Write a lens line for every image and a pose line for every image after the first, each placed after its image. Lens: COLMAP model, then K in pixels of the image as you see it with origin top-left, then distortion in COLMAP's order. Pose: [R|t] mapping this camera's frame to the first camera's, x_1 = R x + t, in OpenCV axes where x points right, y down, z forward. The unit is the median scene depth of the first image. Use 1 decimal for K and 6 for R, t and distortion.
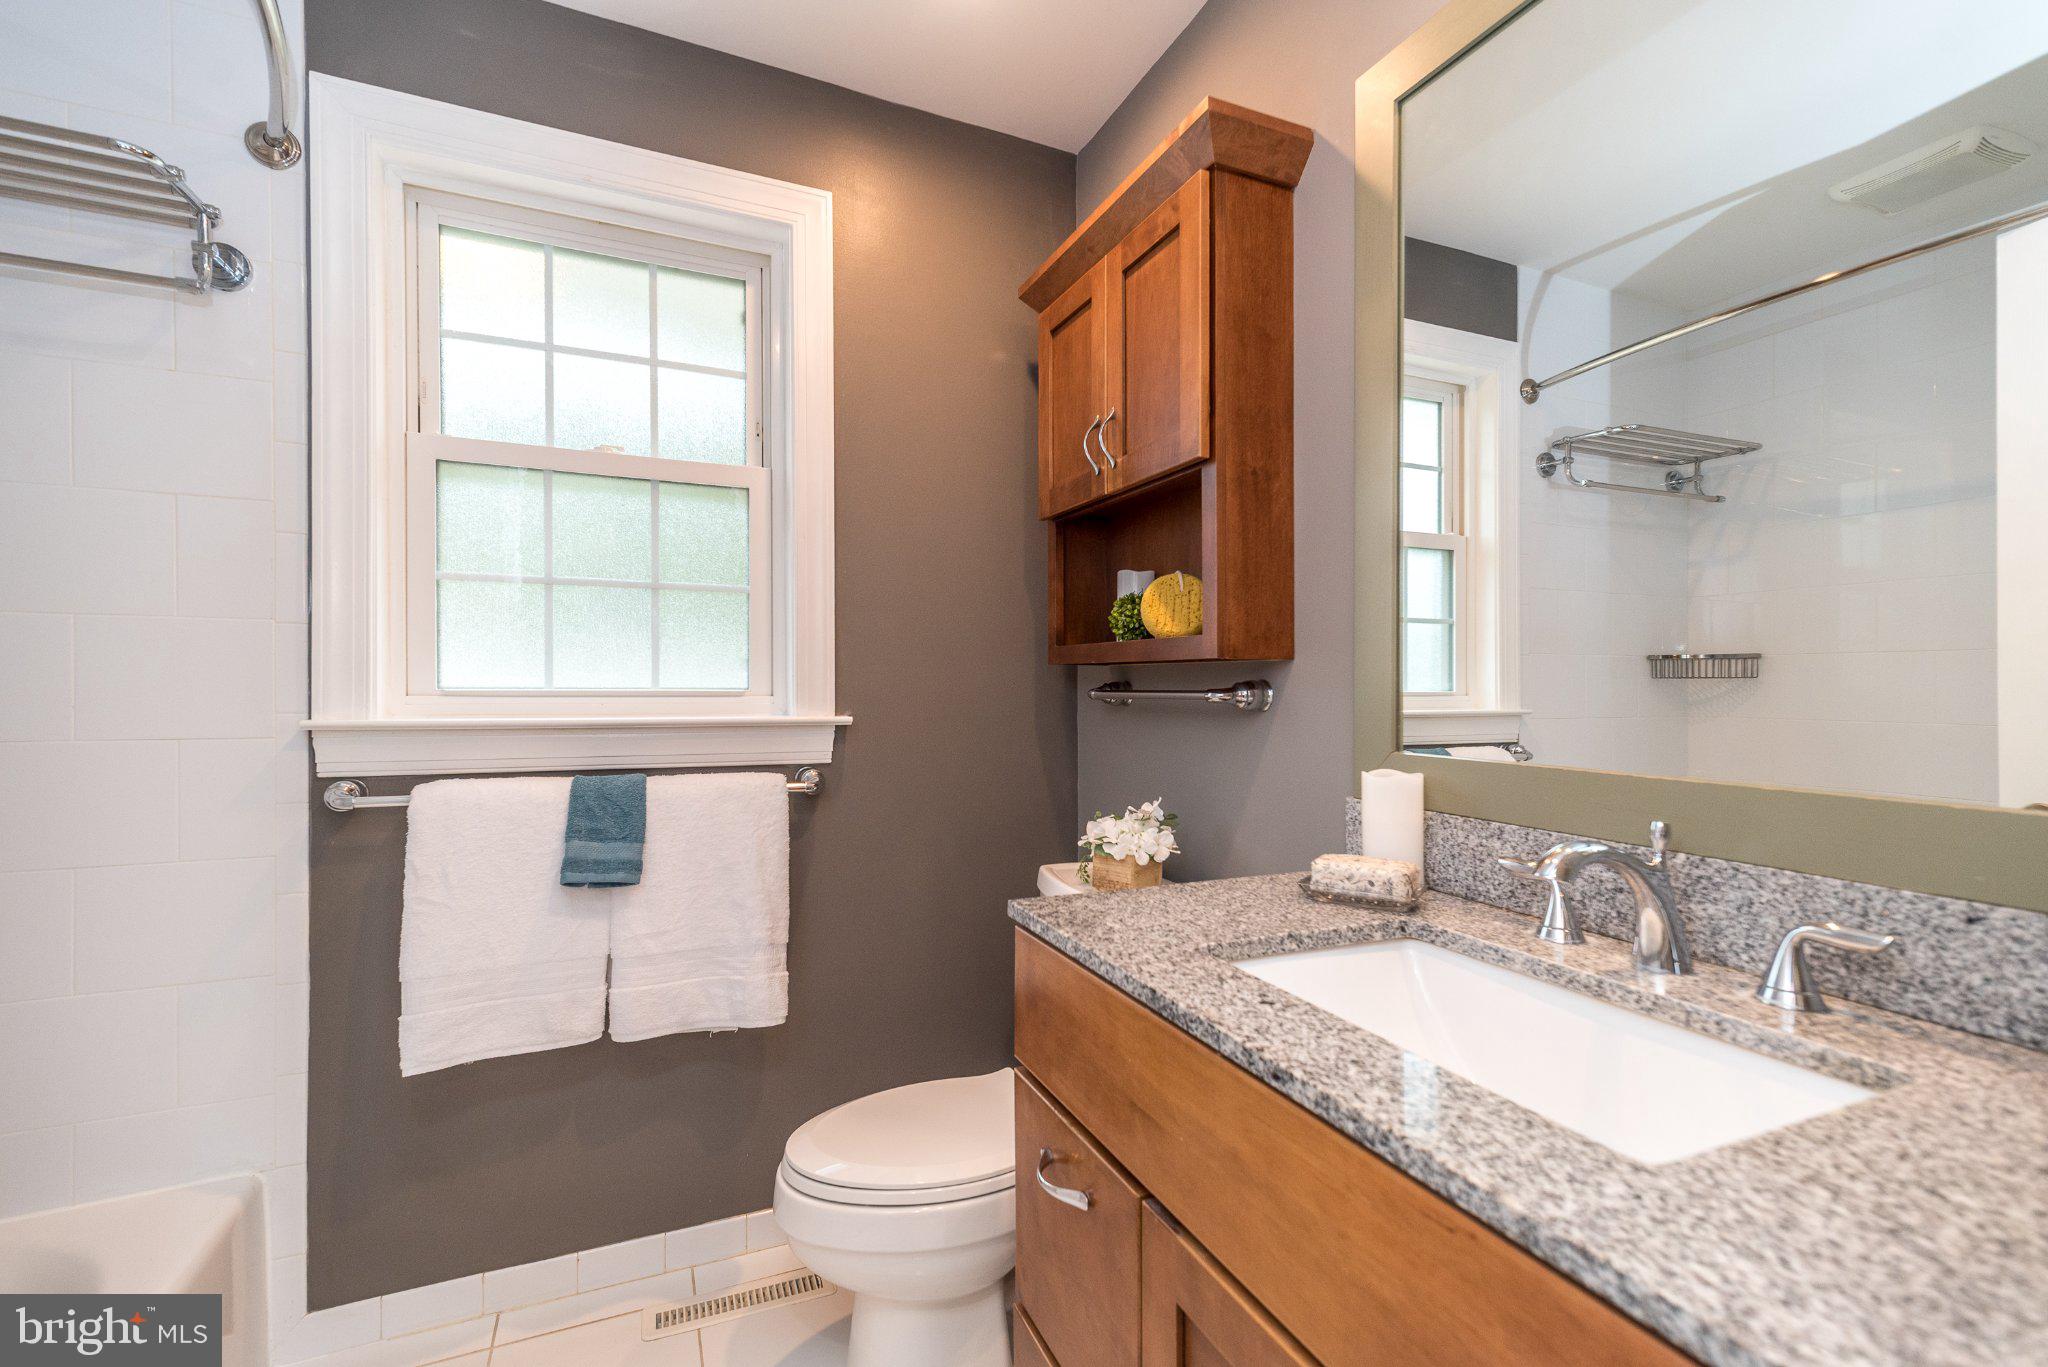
lens RADIAL K [[889.6, 0, 1026.6], [0, 889.6, 687.4], [0, 0, 1]] dist [0.001884, 0.000201]
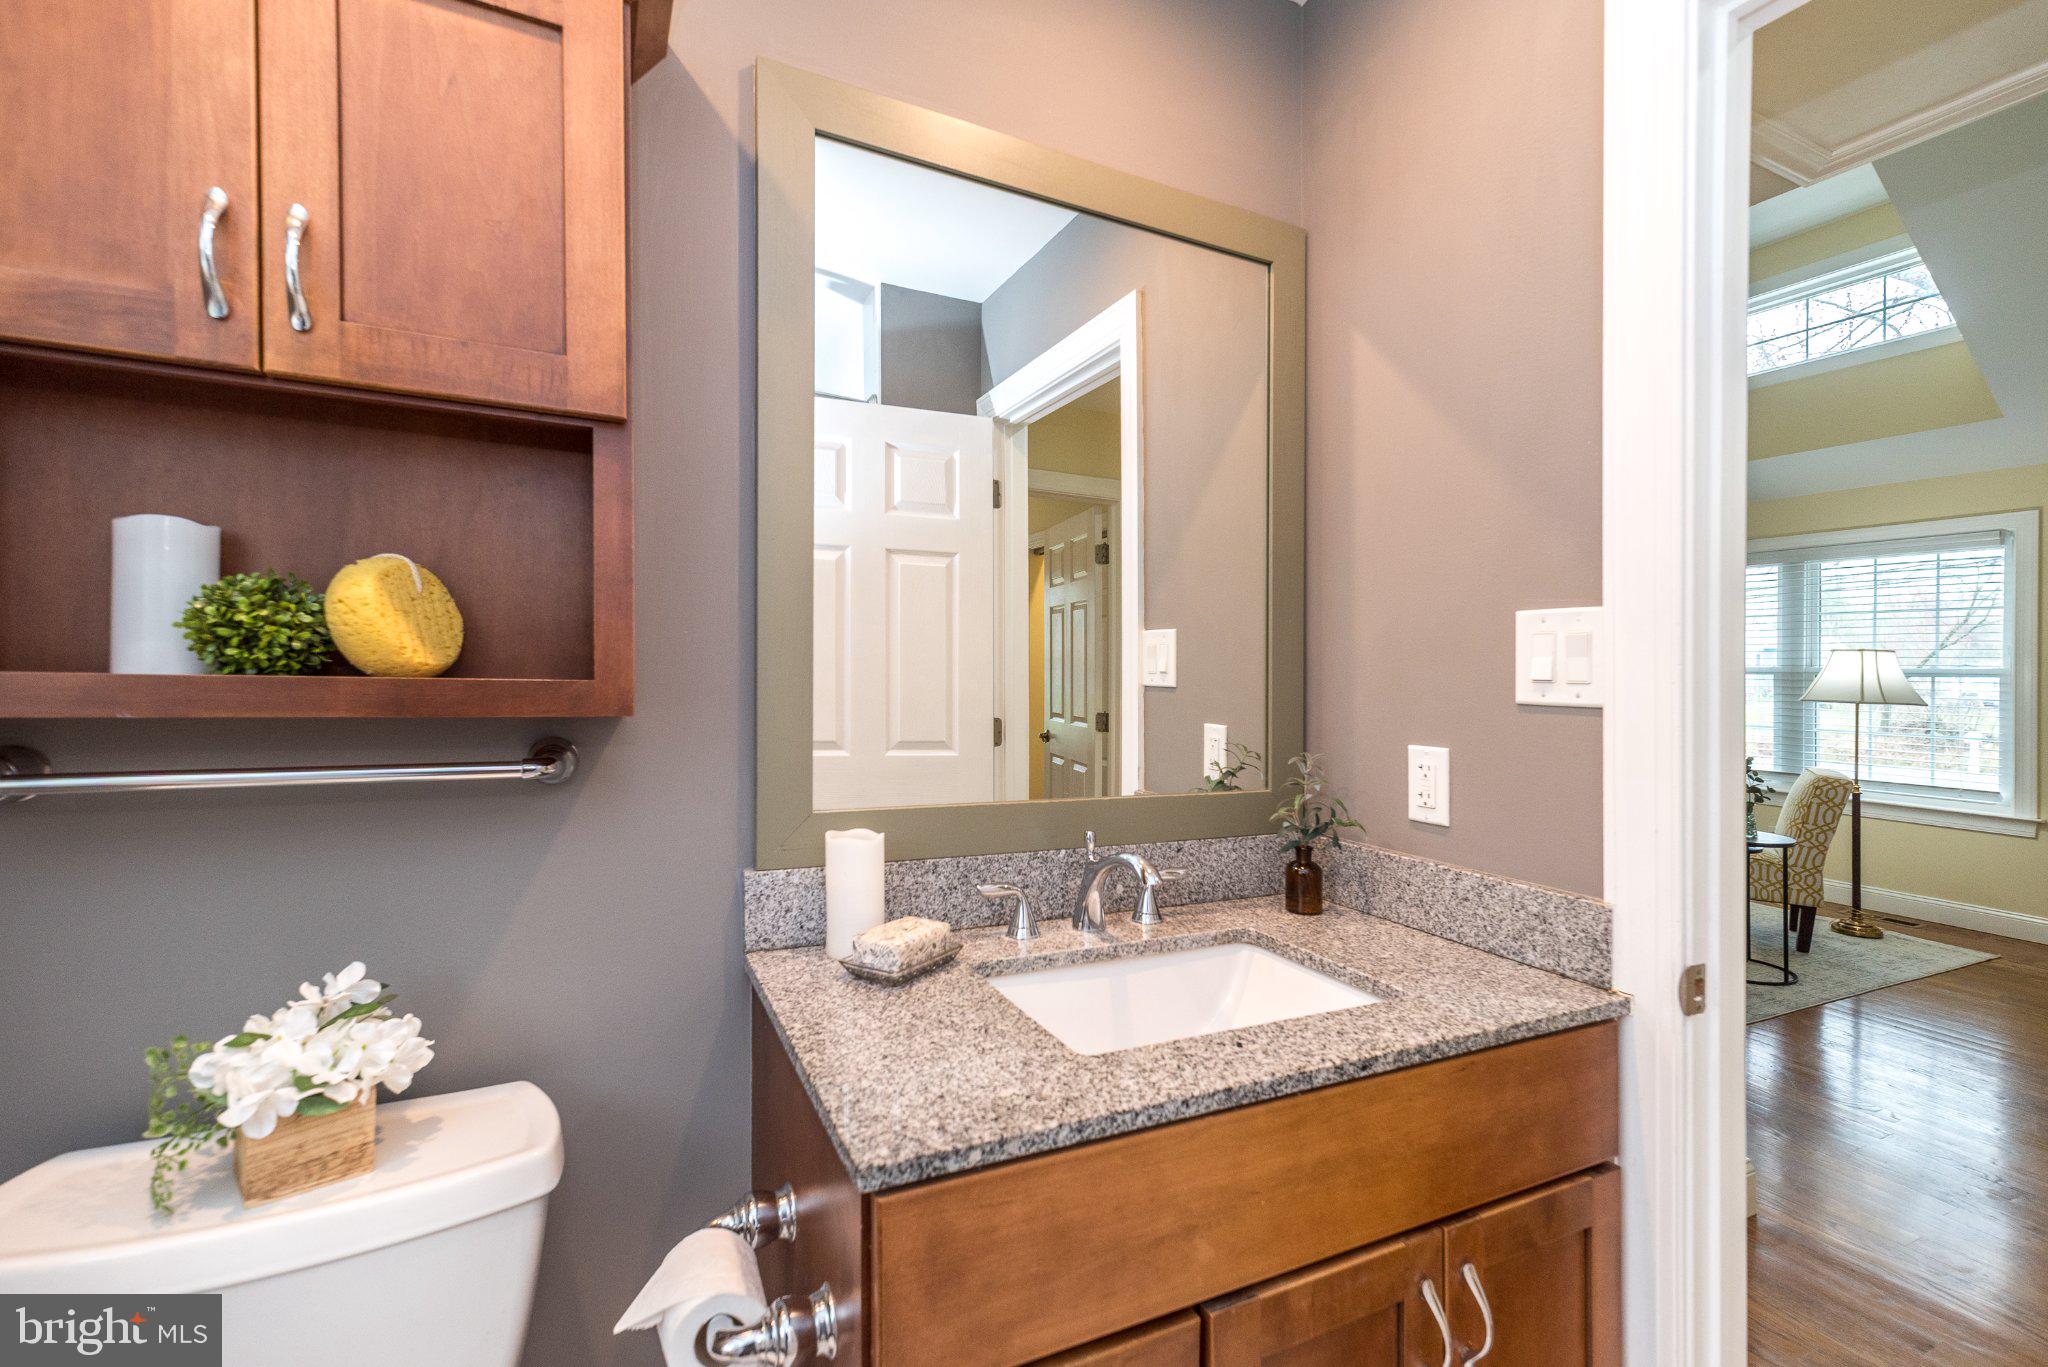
lens RADIAL K [[889.6, 0, 1026.6], [0, 889.6, 687.4], [0, 0, 1]] dist [0.001884, 0.000201]
pose [[-0.030989, -0.013687, 0.999426, -0.907735], [-0.010139, 0.999859, 0.013379, -0.124779], [-0.999468, -0.009718, -0.031123, 1.381936]]
